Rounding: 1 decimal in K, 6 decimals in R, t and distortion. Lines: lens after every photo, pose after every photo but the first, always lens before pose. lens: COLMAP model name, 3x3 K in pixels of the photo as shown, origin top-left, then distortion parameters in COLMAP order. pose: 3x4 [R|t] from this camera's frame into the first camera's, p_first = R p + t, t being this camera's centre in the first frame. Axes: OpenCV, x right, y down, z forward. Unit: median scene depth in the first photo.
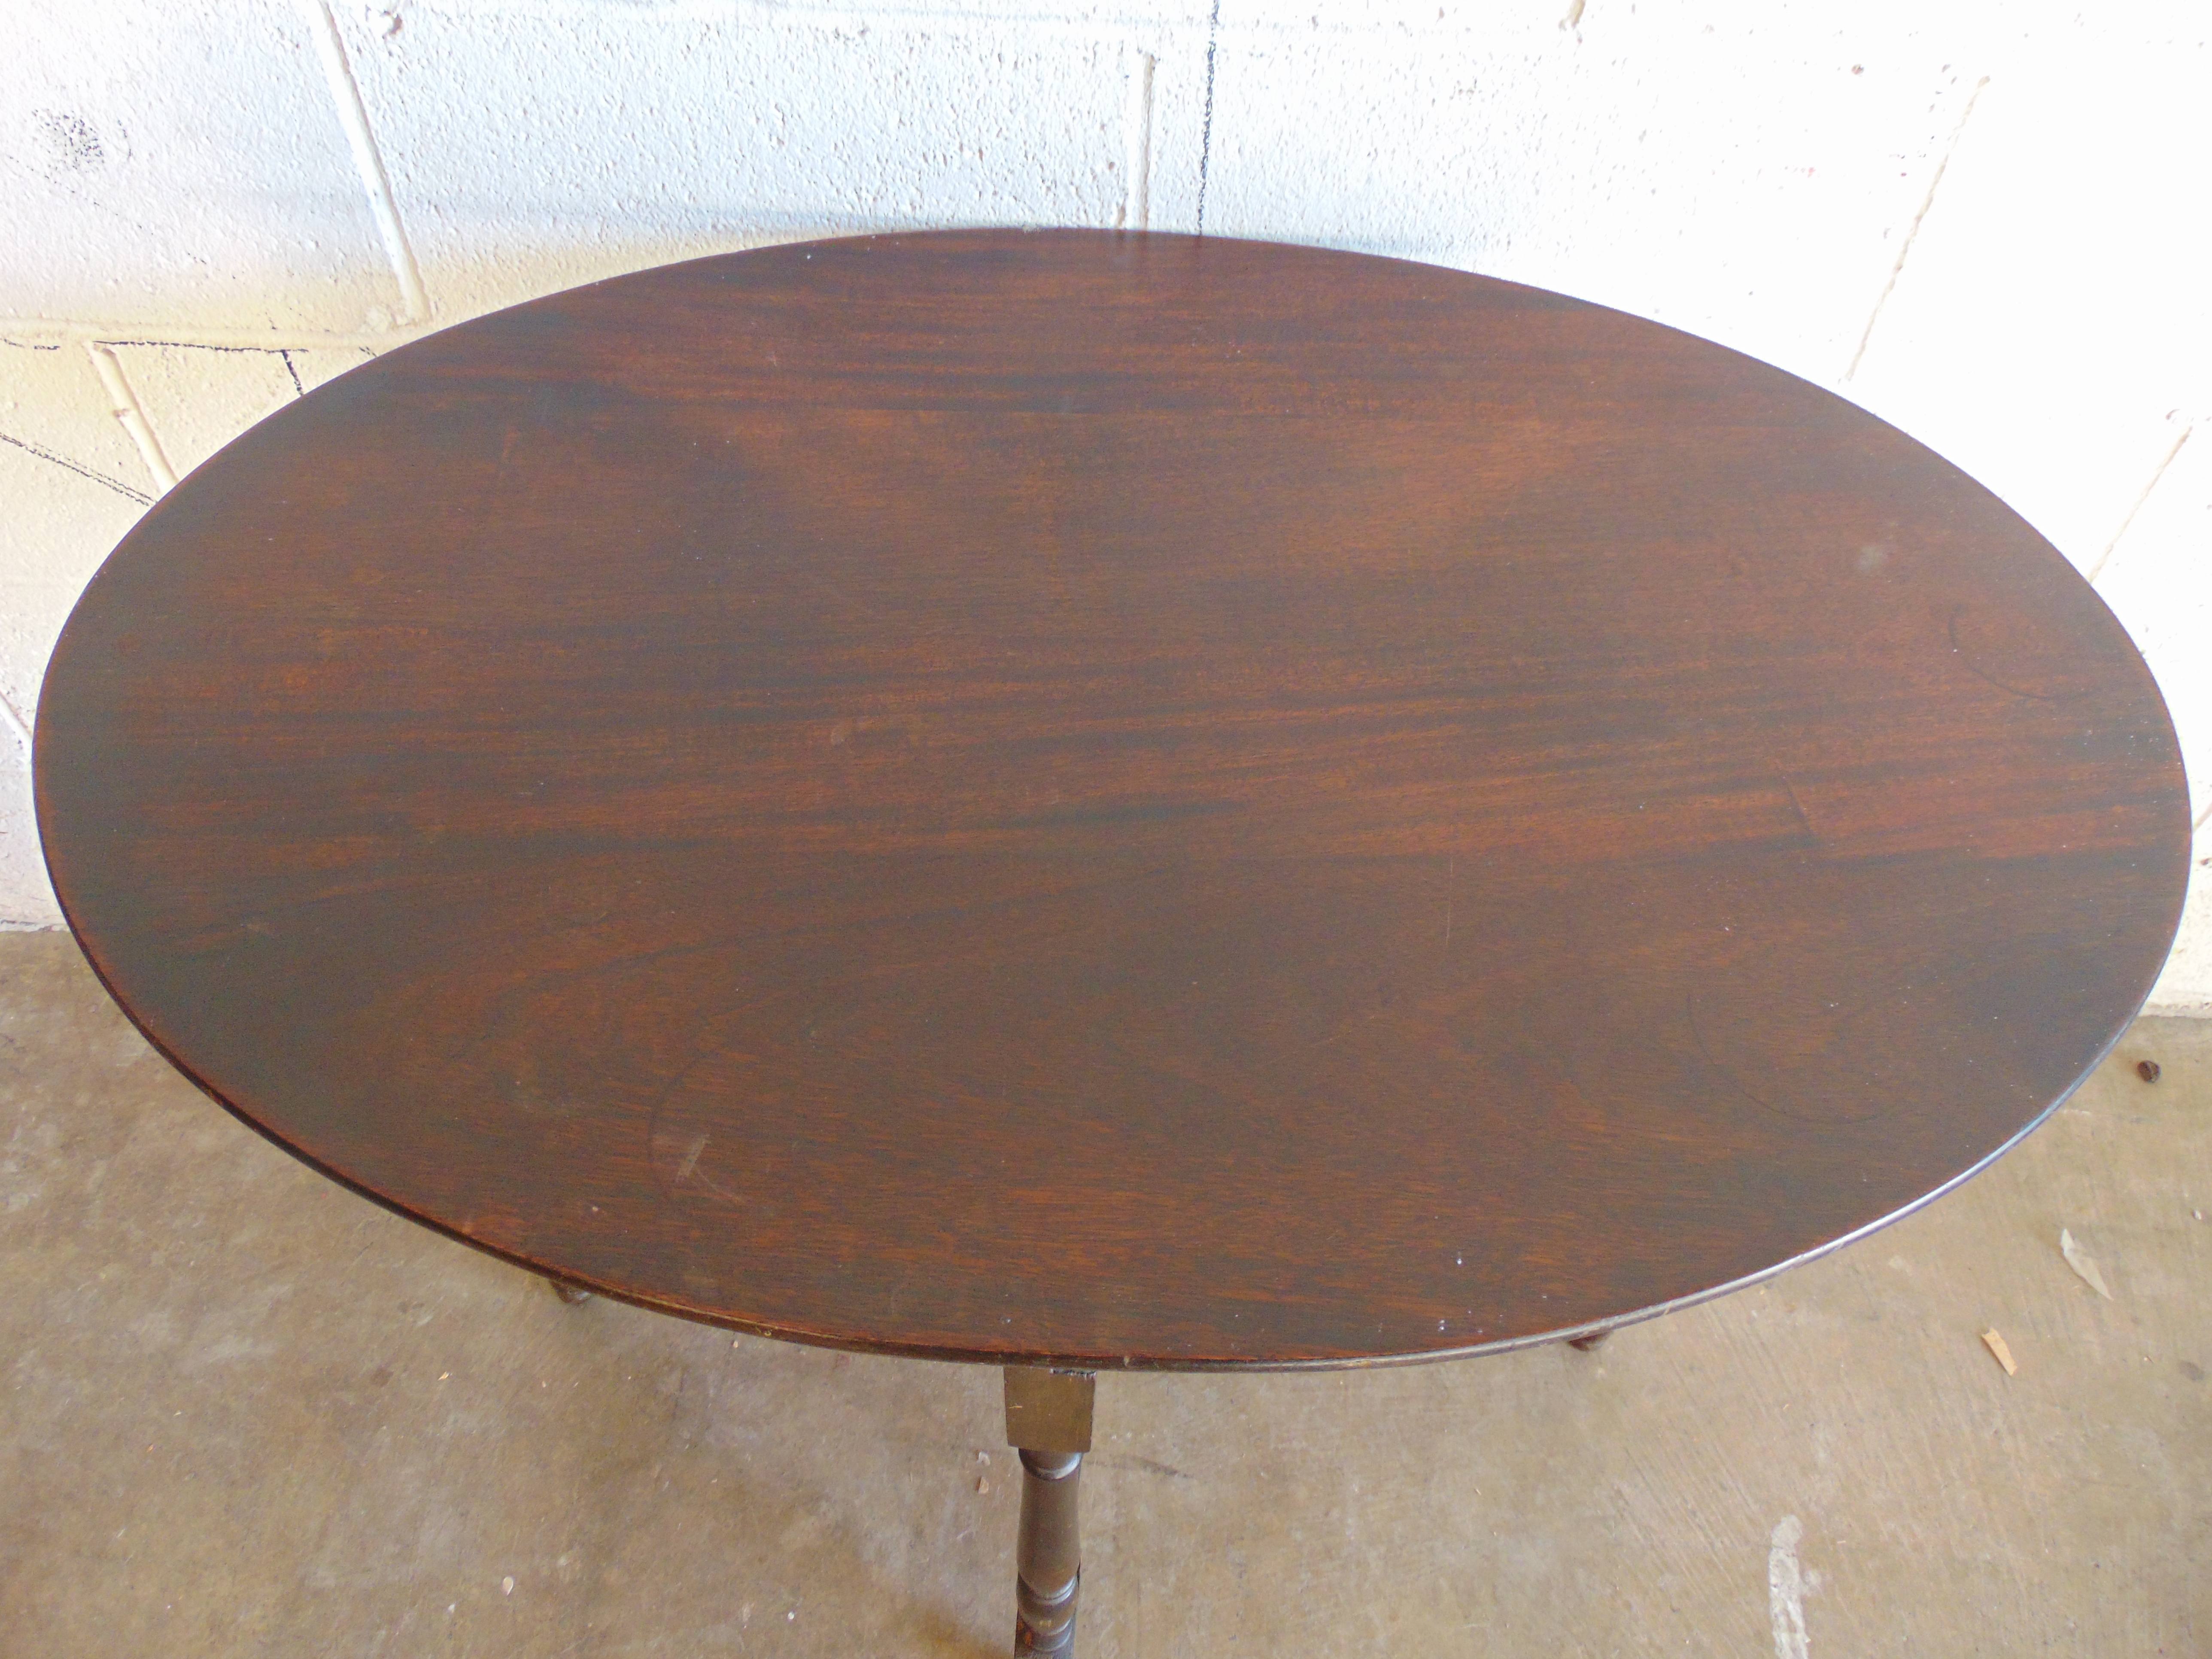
lens RADIAL K [[1663.1, 0, 1107.4], [0, 1663.1, 817.7], [0, 0, 1]] dist [-0.024390, 0.055914]
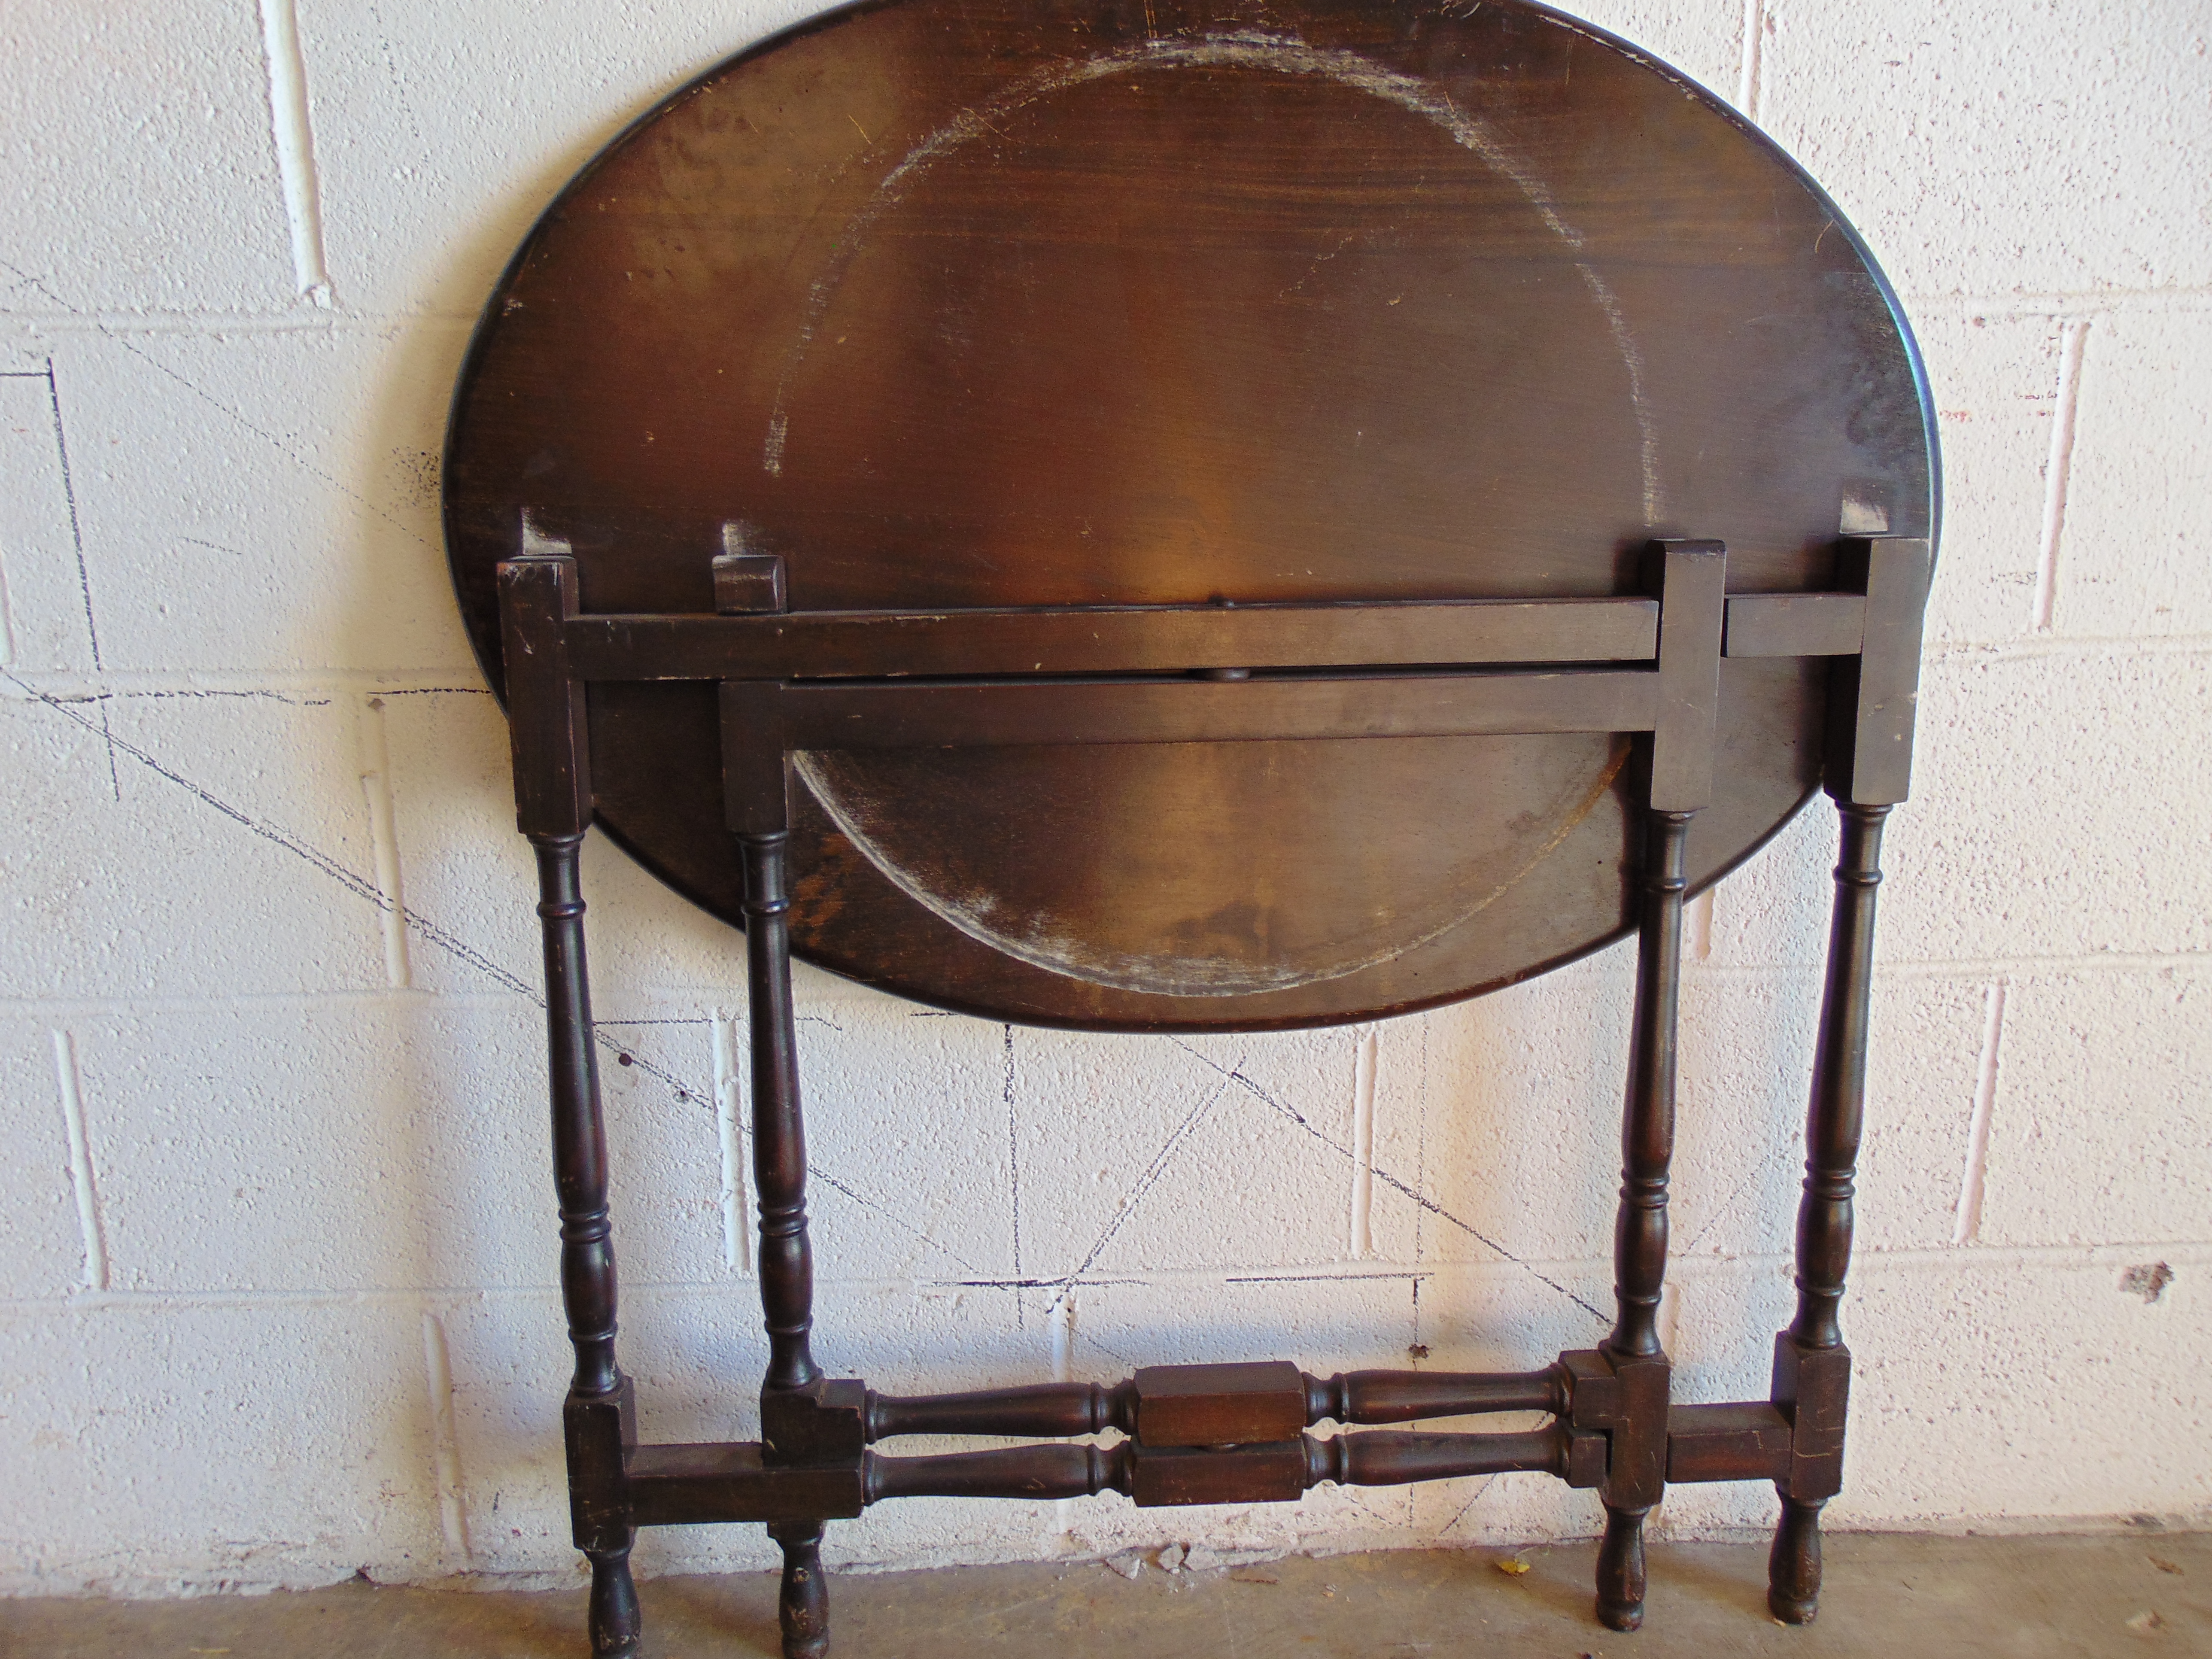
lens RADIAL K [[1663.1, 0, 1089.8], [0, 1663.1, 809.3], [0, 0, 1]] dist [-0.024390, 0.055914]
pose [[0.997655, -0.045463, 0.051159, -0.191378], [0.067040, 0.799596, -0.596785, 0.343171], [-0.013775, 0.598815, 0.800769, 0.193792]]
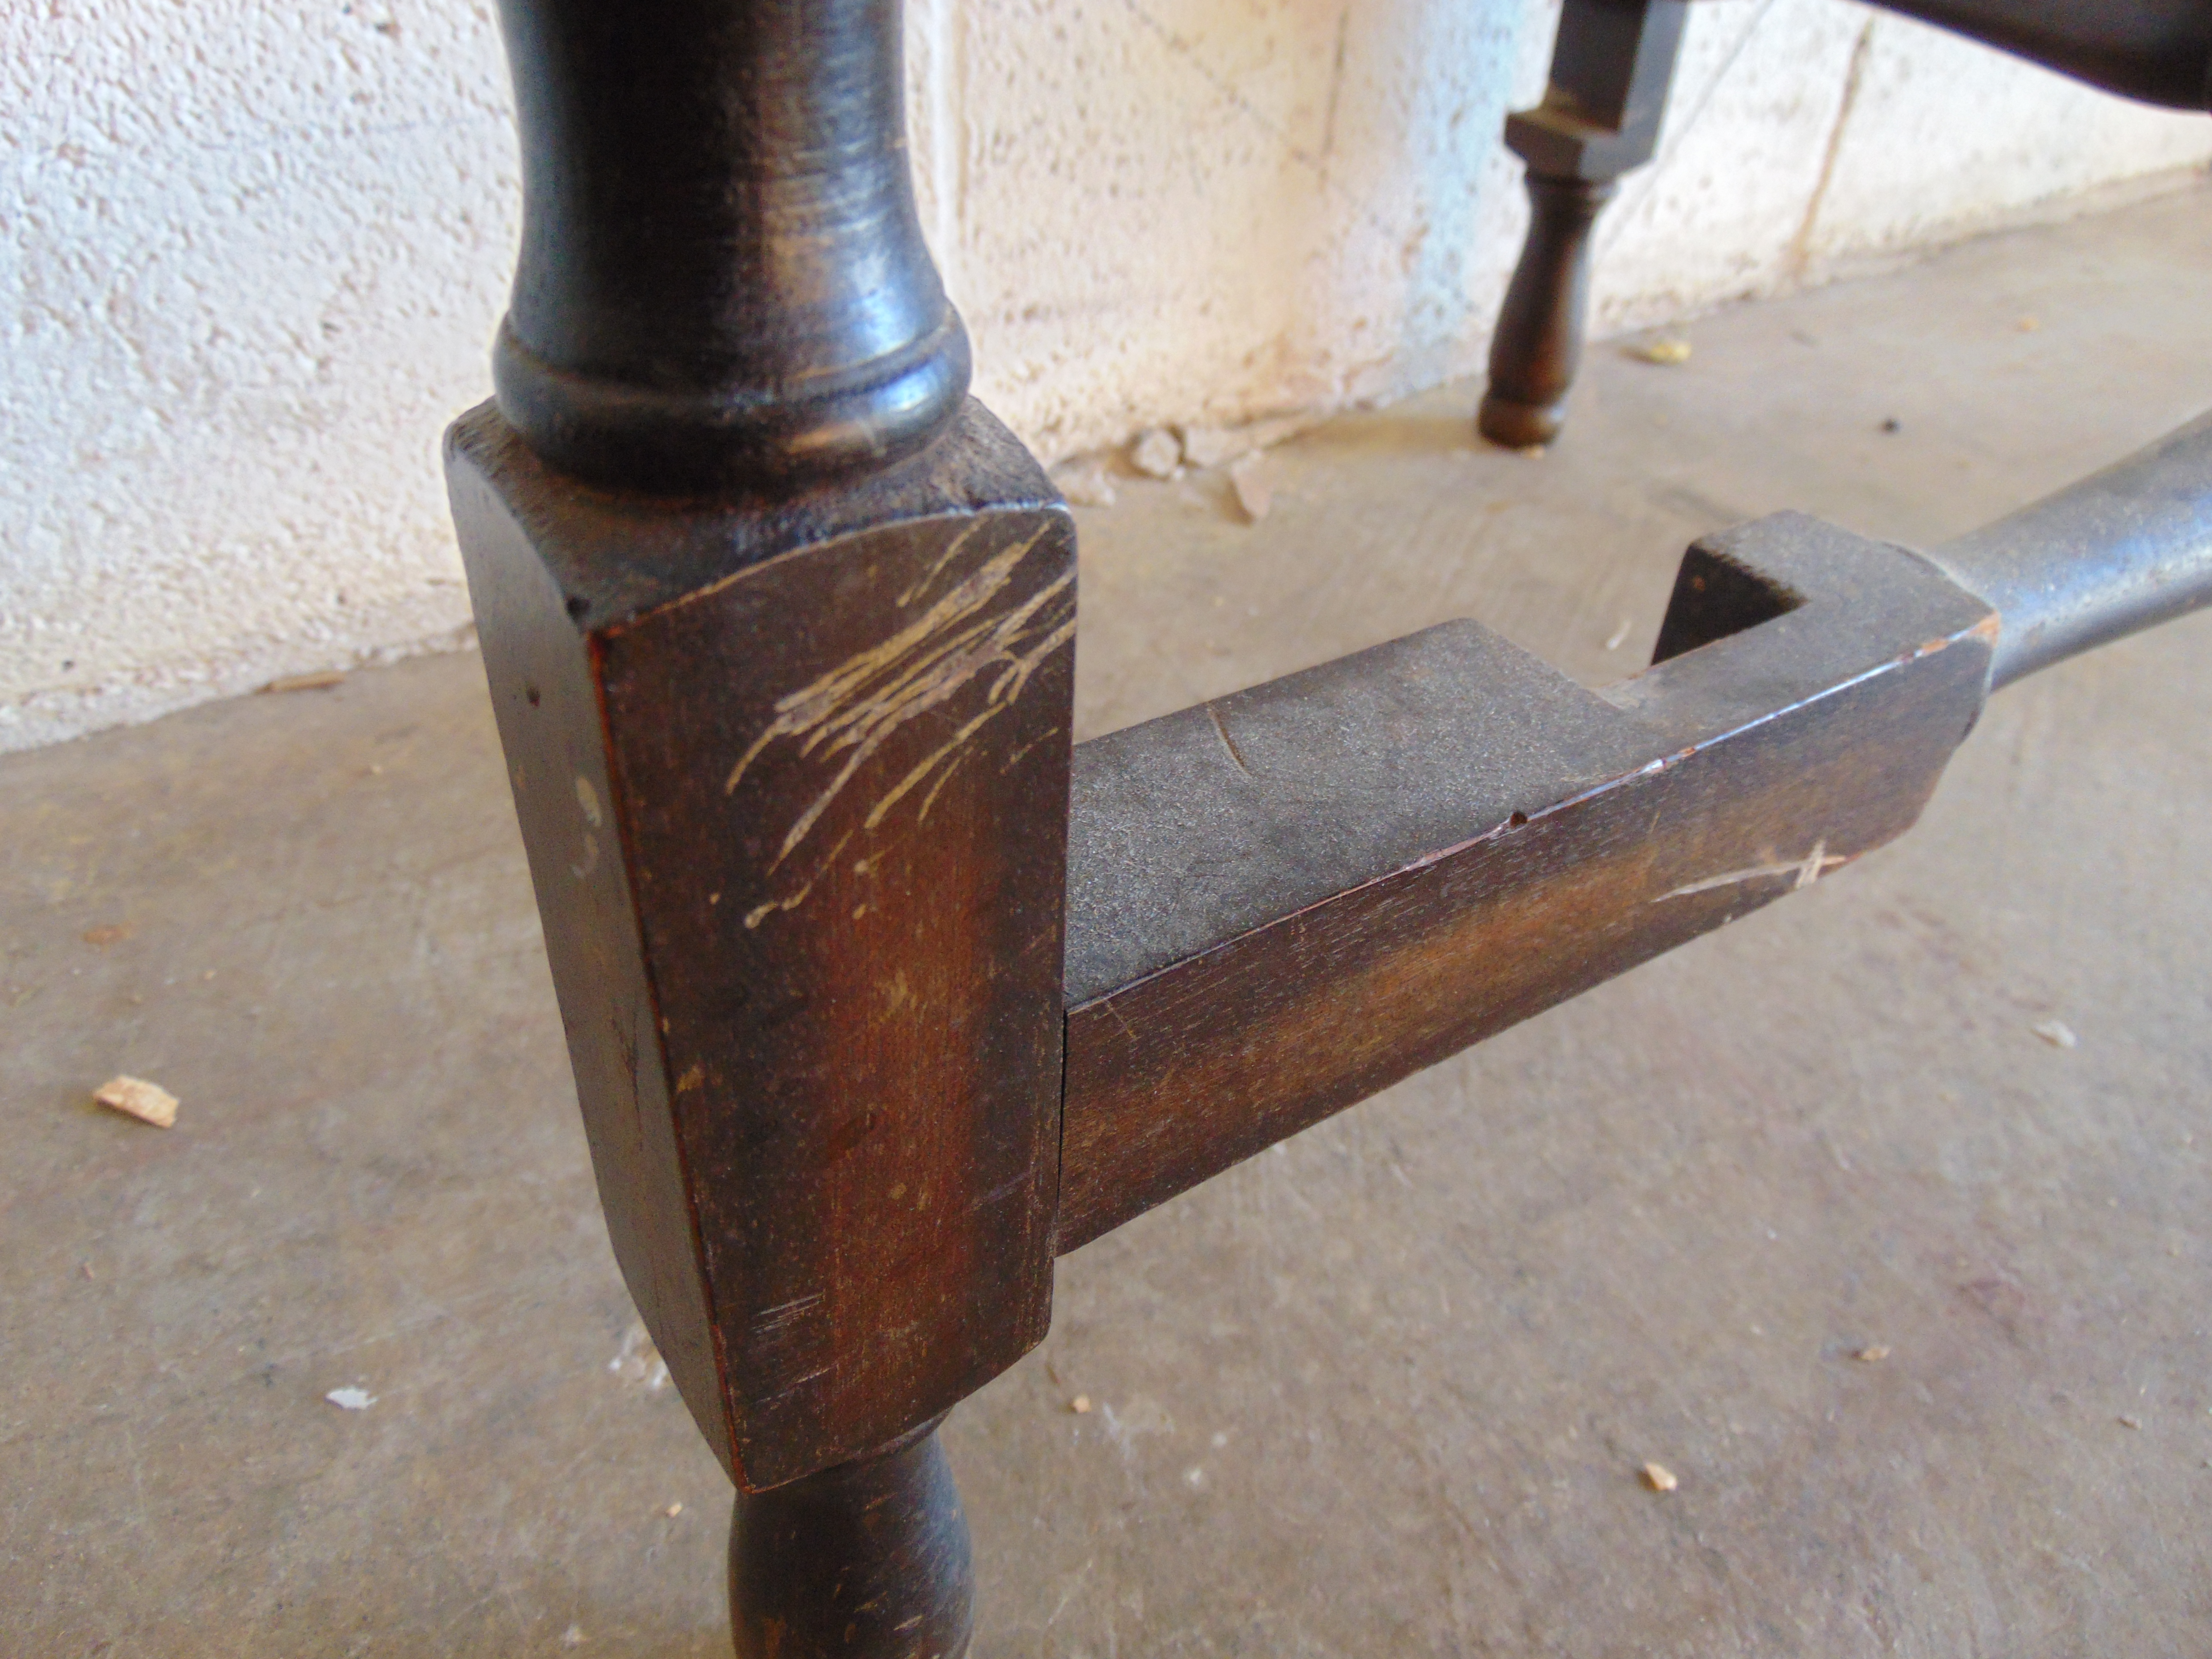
lens RADIAL K [[1663.1, 0, 1098.7], [0, 1663.1, 844.0], [0, 0, 1]] dist [-0.024390, 0.055914]
pose [[0.820547, -0.346546, 0.454541, -0.379189], [0.419499, 0.905272, -0.067100, 0.239142], [-0.388230, 0.245739, 0.888195, 0.861467]]
